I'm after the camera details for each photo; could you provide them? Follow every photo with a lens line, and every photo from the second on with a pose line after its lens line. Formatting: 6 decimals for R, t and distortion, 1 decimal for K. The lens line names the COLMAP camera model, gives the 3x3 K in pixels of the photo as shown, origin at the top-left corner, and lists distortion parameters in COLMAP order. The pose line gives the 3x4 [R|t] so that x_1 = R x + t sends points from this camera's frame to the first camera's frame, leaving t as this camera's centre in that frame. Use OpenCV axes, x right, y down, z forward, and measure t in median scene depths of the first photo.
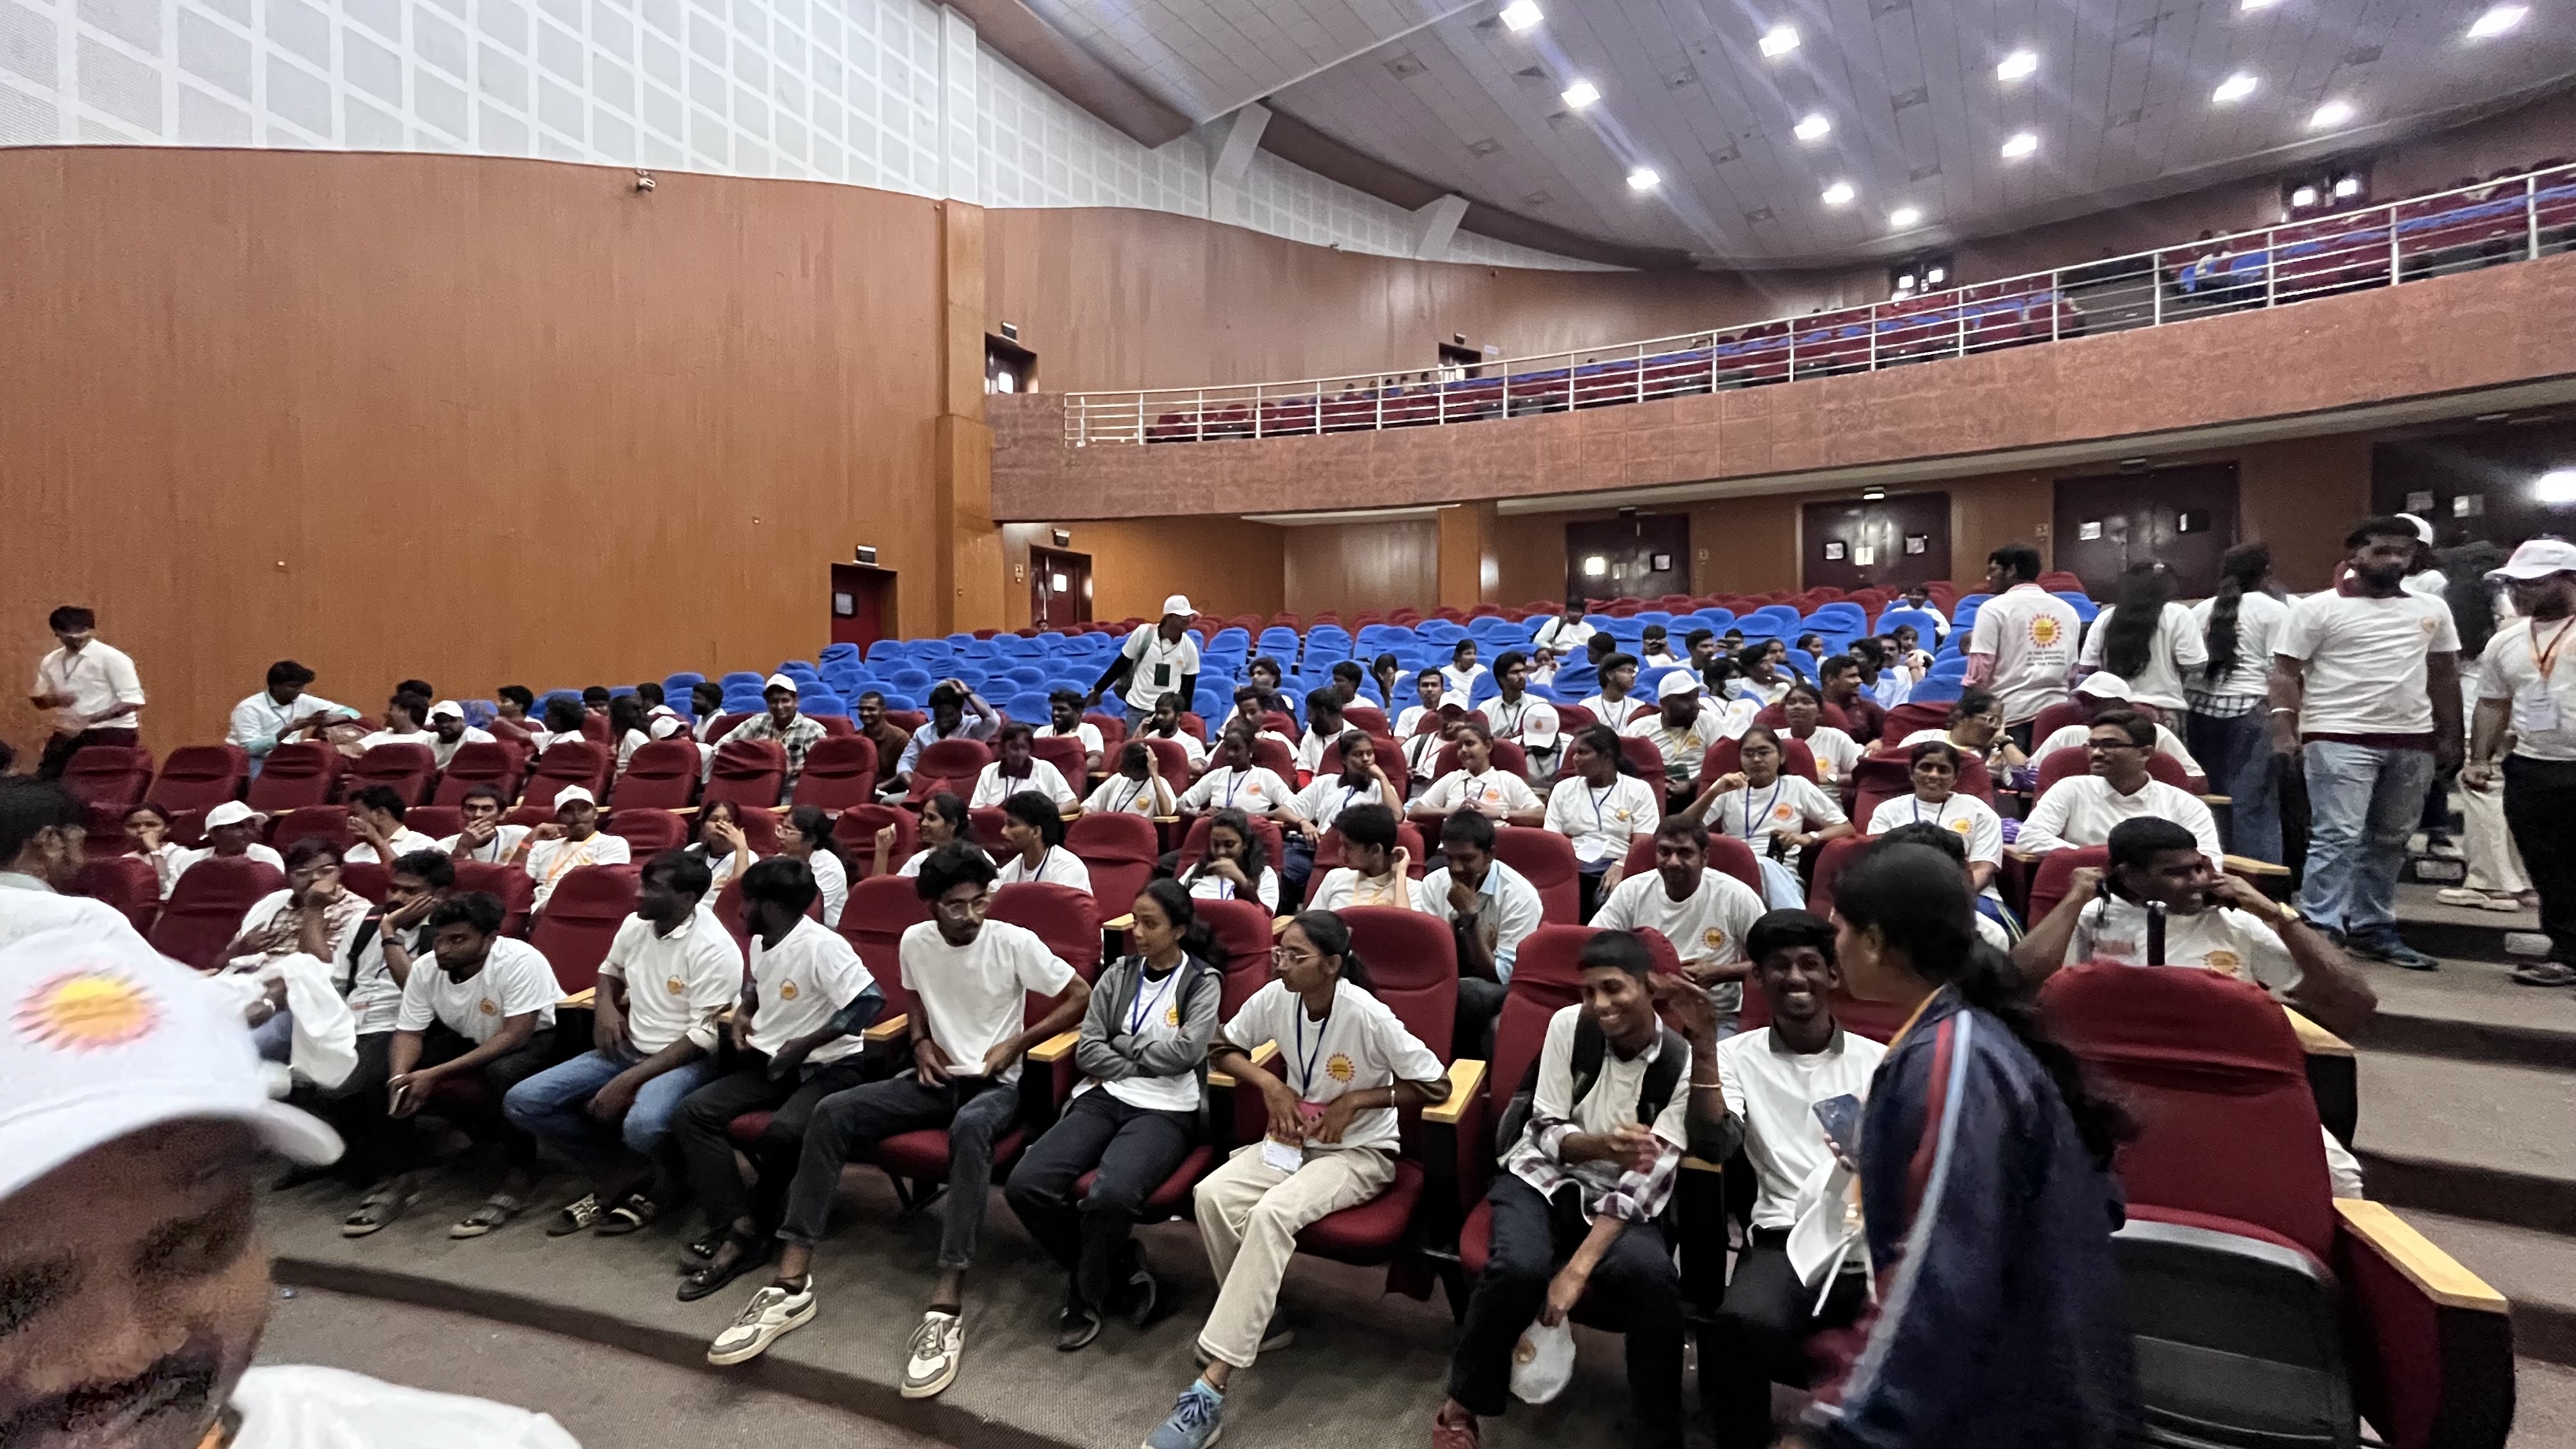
lens RADIAL K [[1080.4, 0, 1288.0], [0, 1080.4, 724.5], [0, 0, 1]] dist [-0.000229, 0.006443]
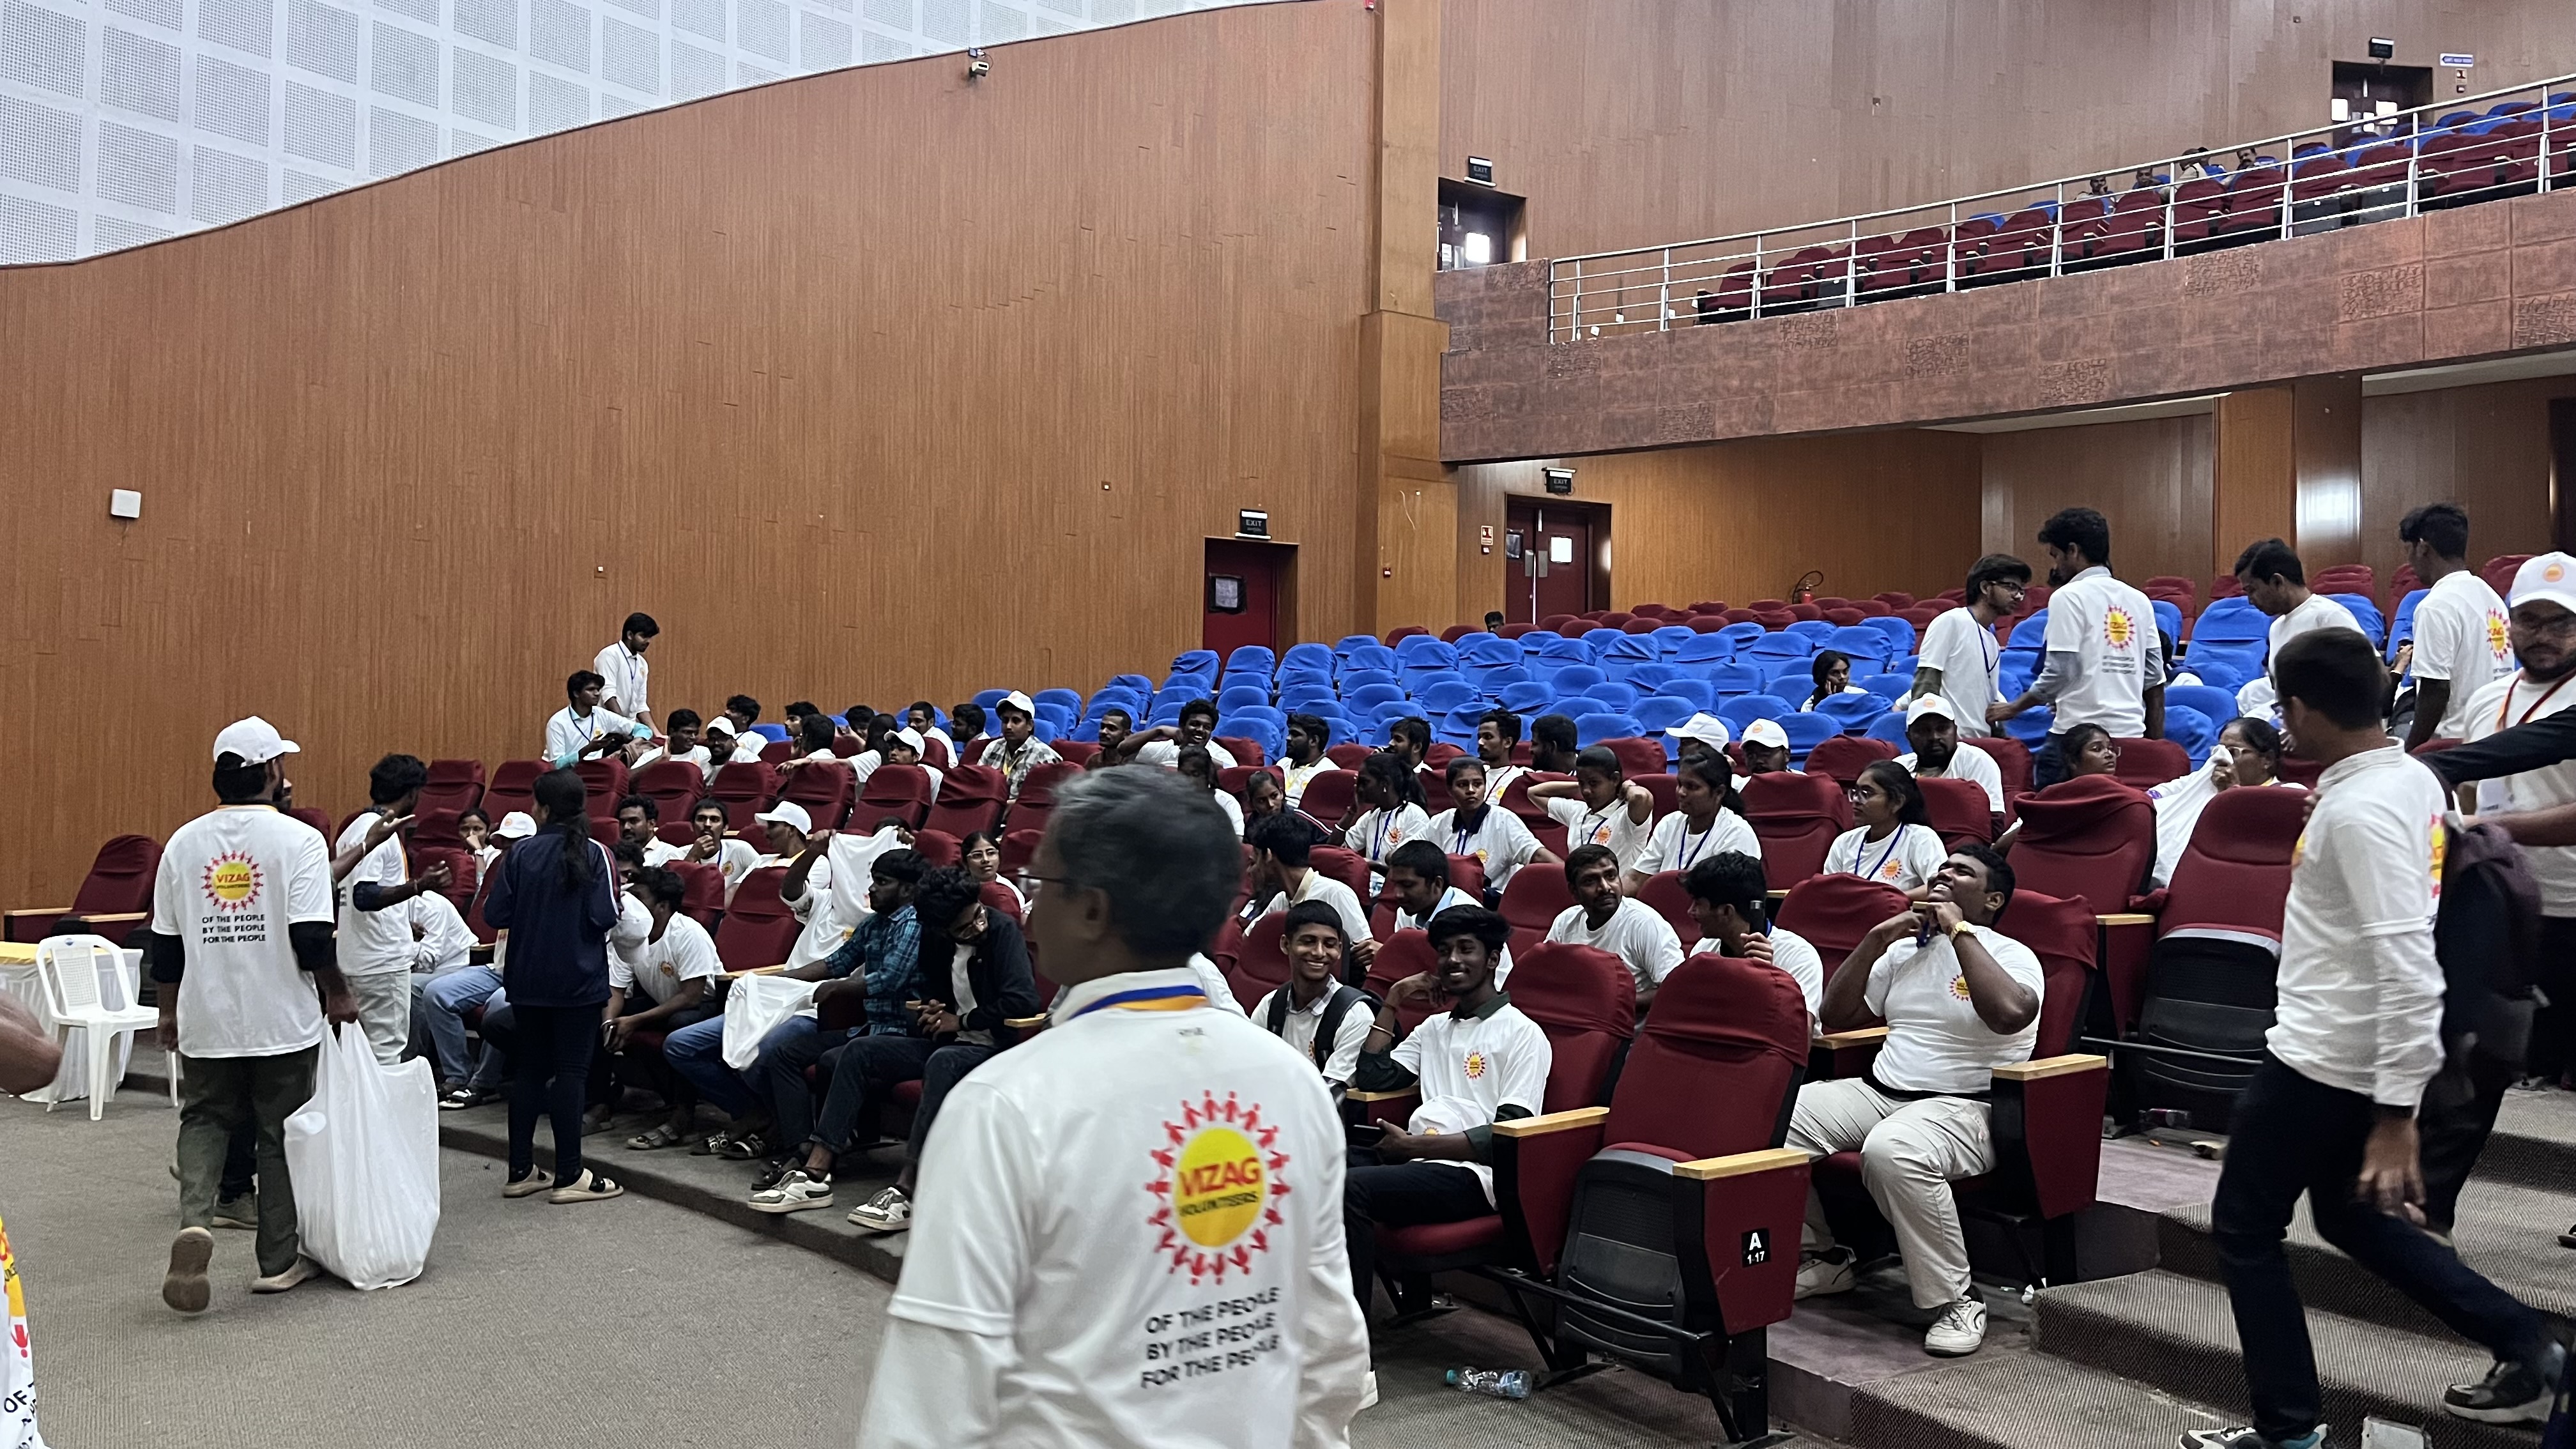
lens RADIAL K [[2038.9, 0, 1288.0], [0, 2038.9, 724.5], [0, 0, 1]] dist [0.102172, -0.152830]
pose [[0.899741, 0.010903, -0.436289, 0.207716], [-0.024840, 0.999347, -0.026252, 0.008274], [0.435717, 0.034457, 0.899424, -0.179826]]
